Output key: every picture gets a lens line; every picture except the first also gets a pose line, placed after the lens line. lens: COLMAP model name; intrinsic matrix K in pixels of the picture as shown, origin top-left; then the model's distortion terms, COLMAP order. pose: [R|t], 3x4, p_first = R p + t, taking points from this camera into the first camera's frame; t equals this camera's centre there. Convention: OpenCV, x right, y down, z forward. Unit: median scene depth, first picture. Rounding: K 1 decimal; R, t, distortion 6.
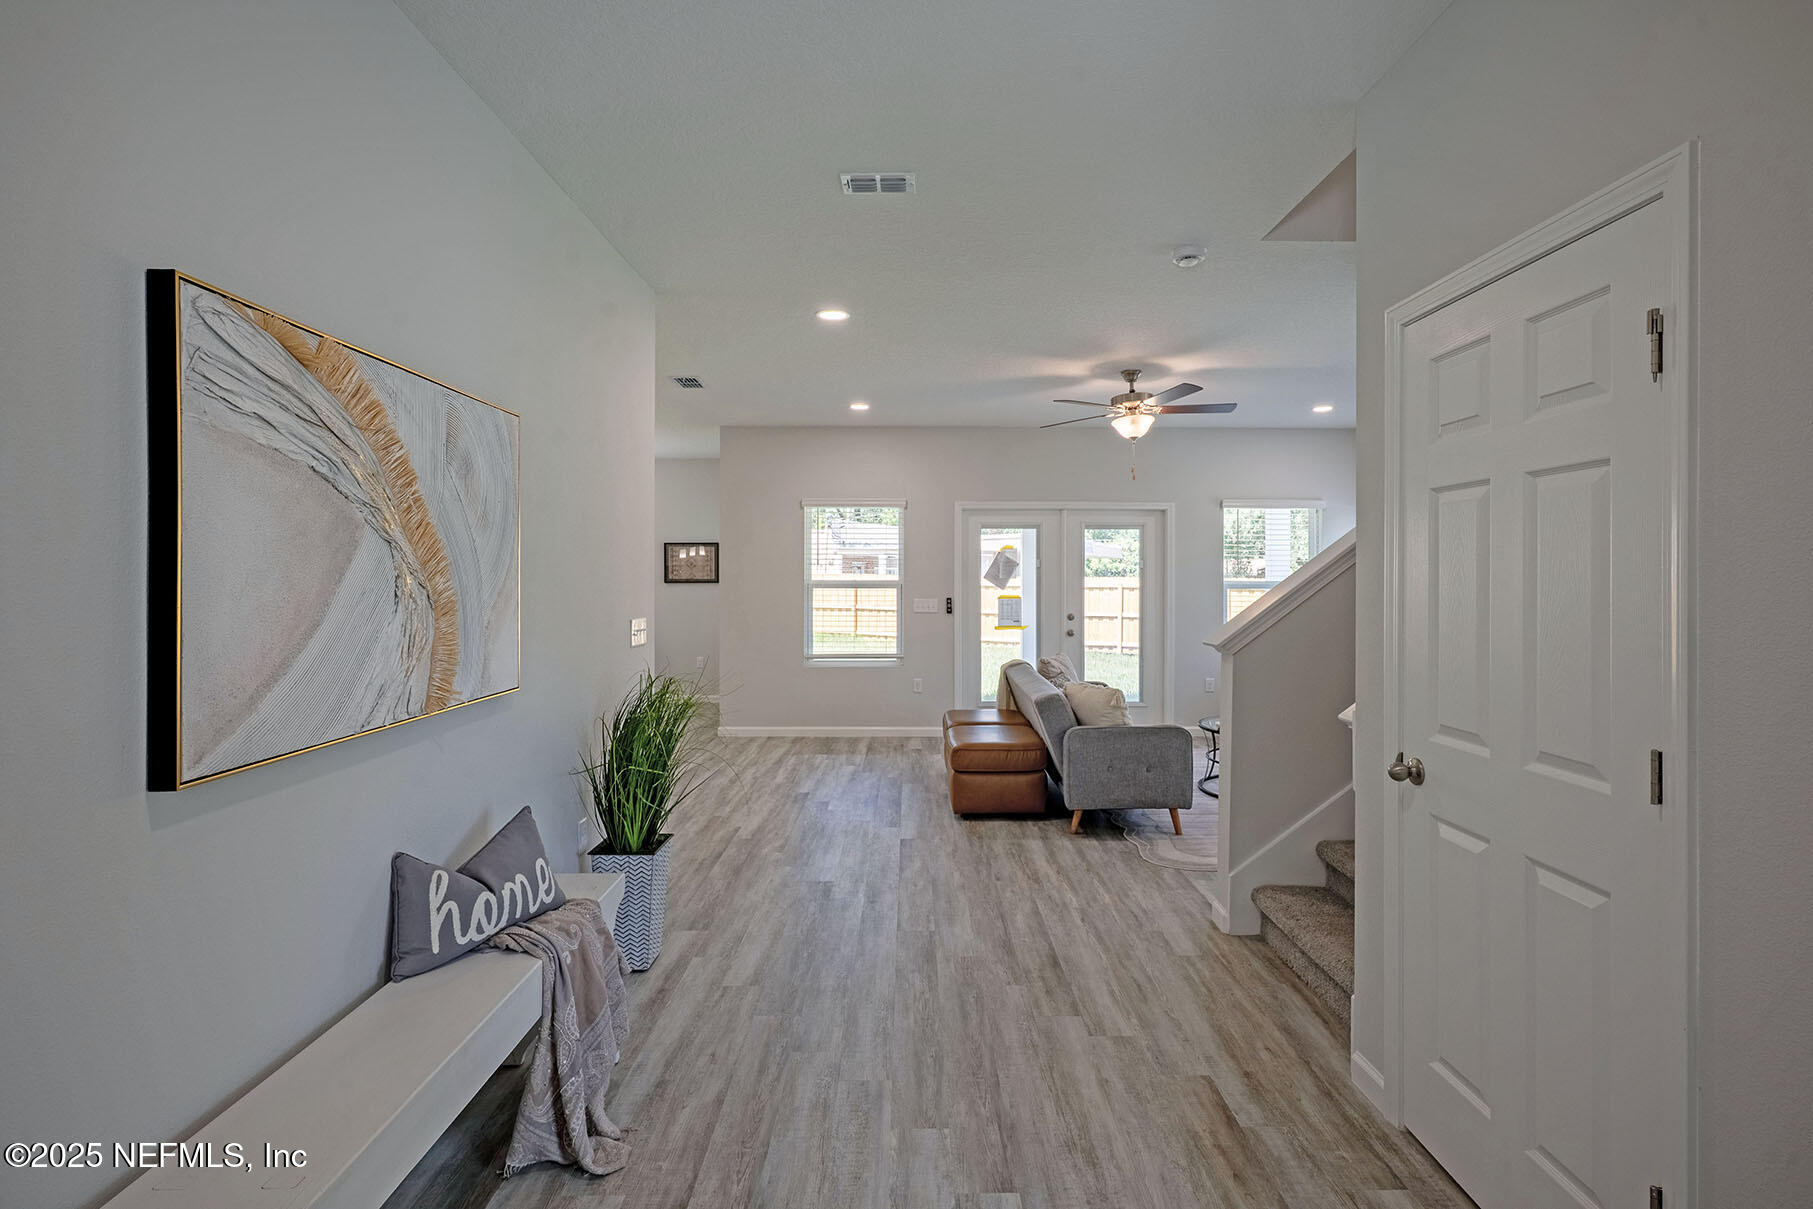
lens RADIAL K [[871.2, 0, 909.4], [0, 871.2, 576.4], [0, 0, 1]] dist [-0.000750, 0.000286]
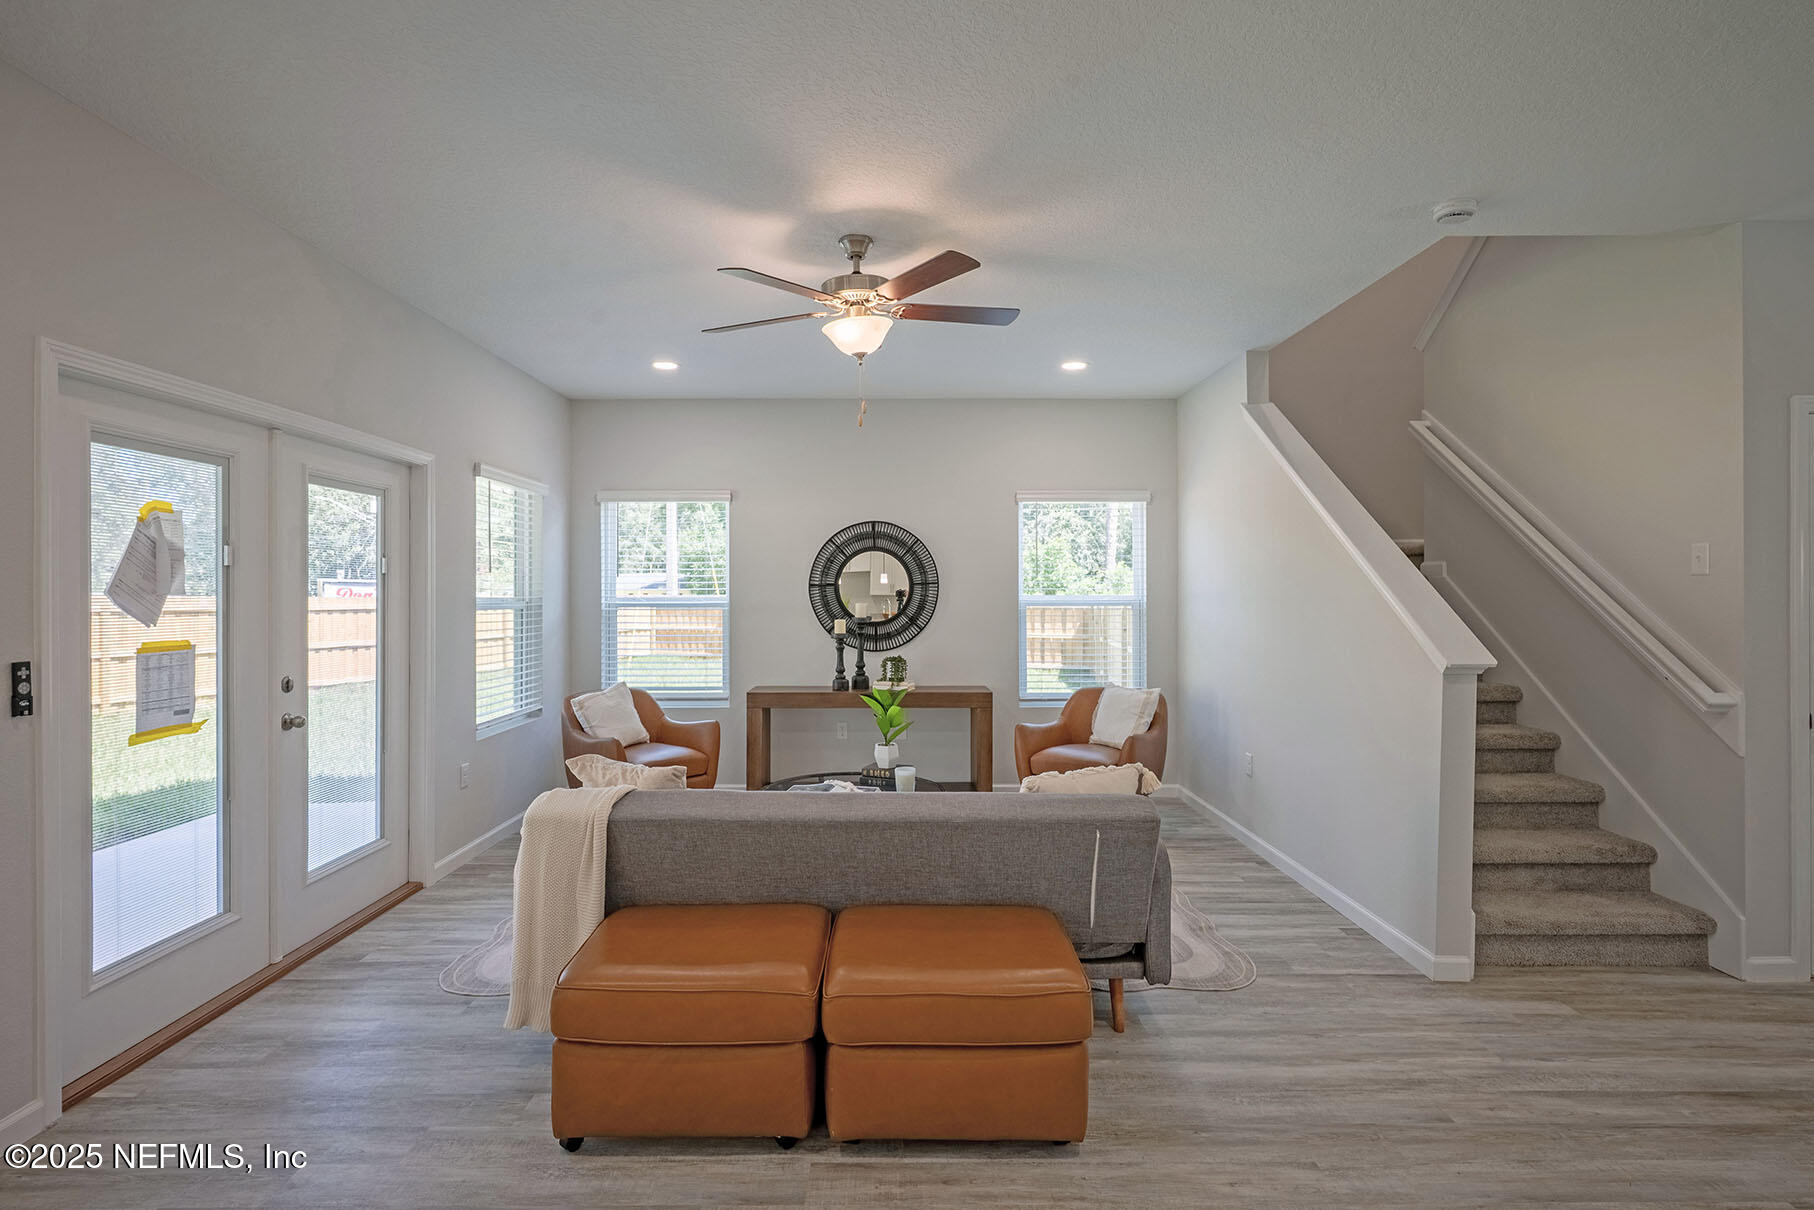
lens RADIAL K [[868.9, 0, 899.8], [0, 868.9, 602.6], [0, 0, 1]] dist [-0.001872, 0.002247]
pose [[0.001838, -0.009747, 0.999951, -0.324668], [-0.000194, 0.999952, 0.009747, 0.002829], [-0.999998, -0.000212, 0.001836, 0.950045]]
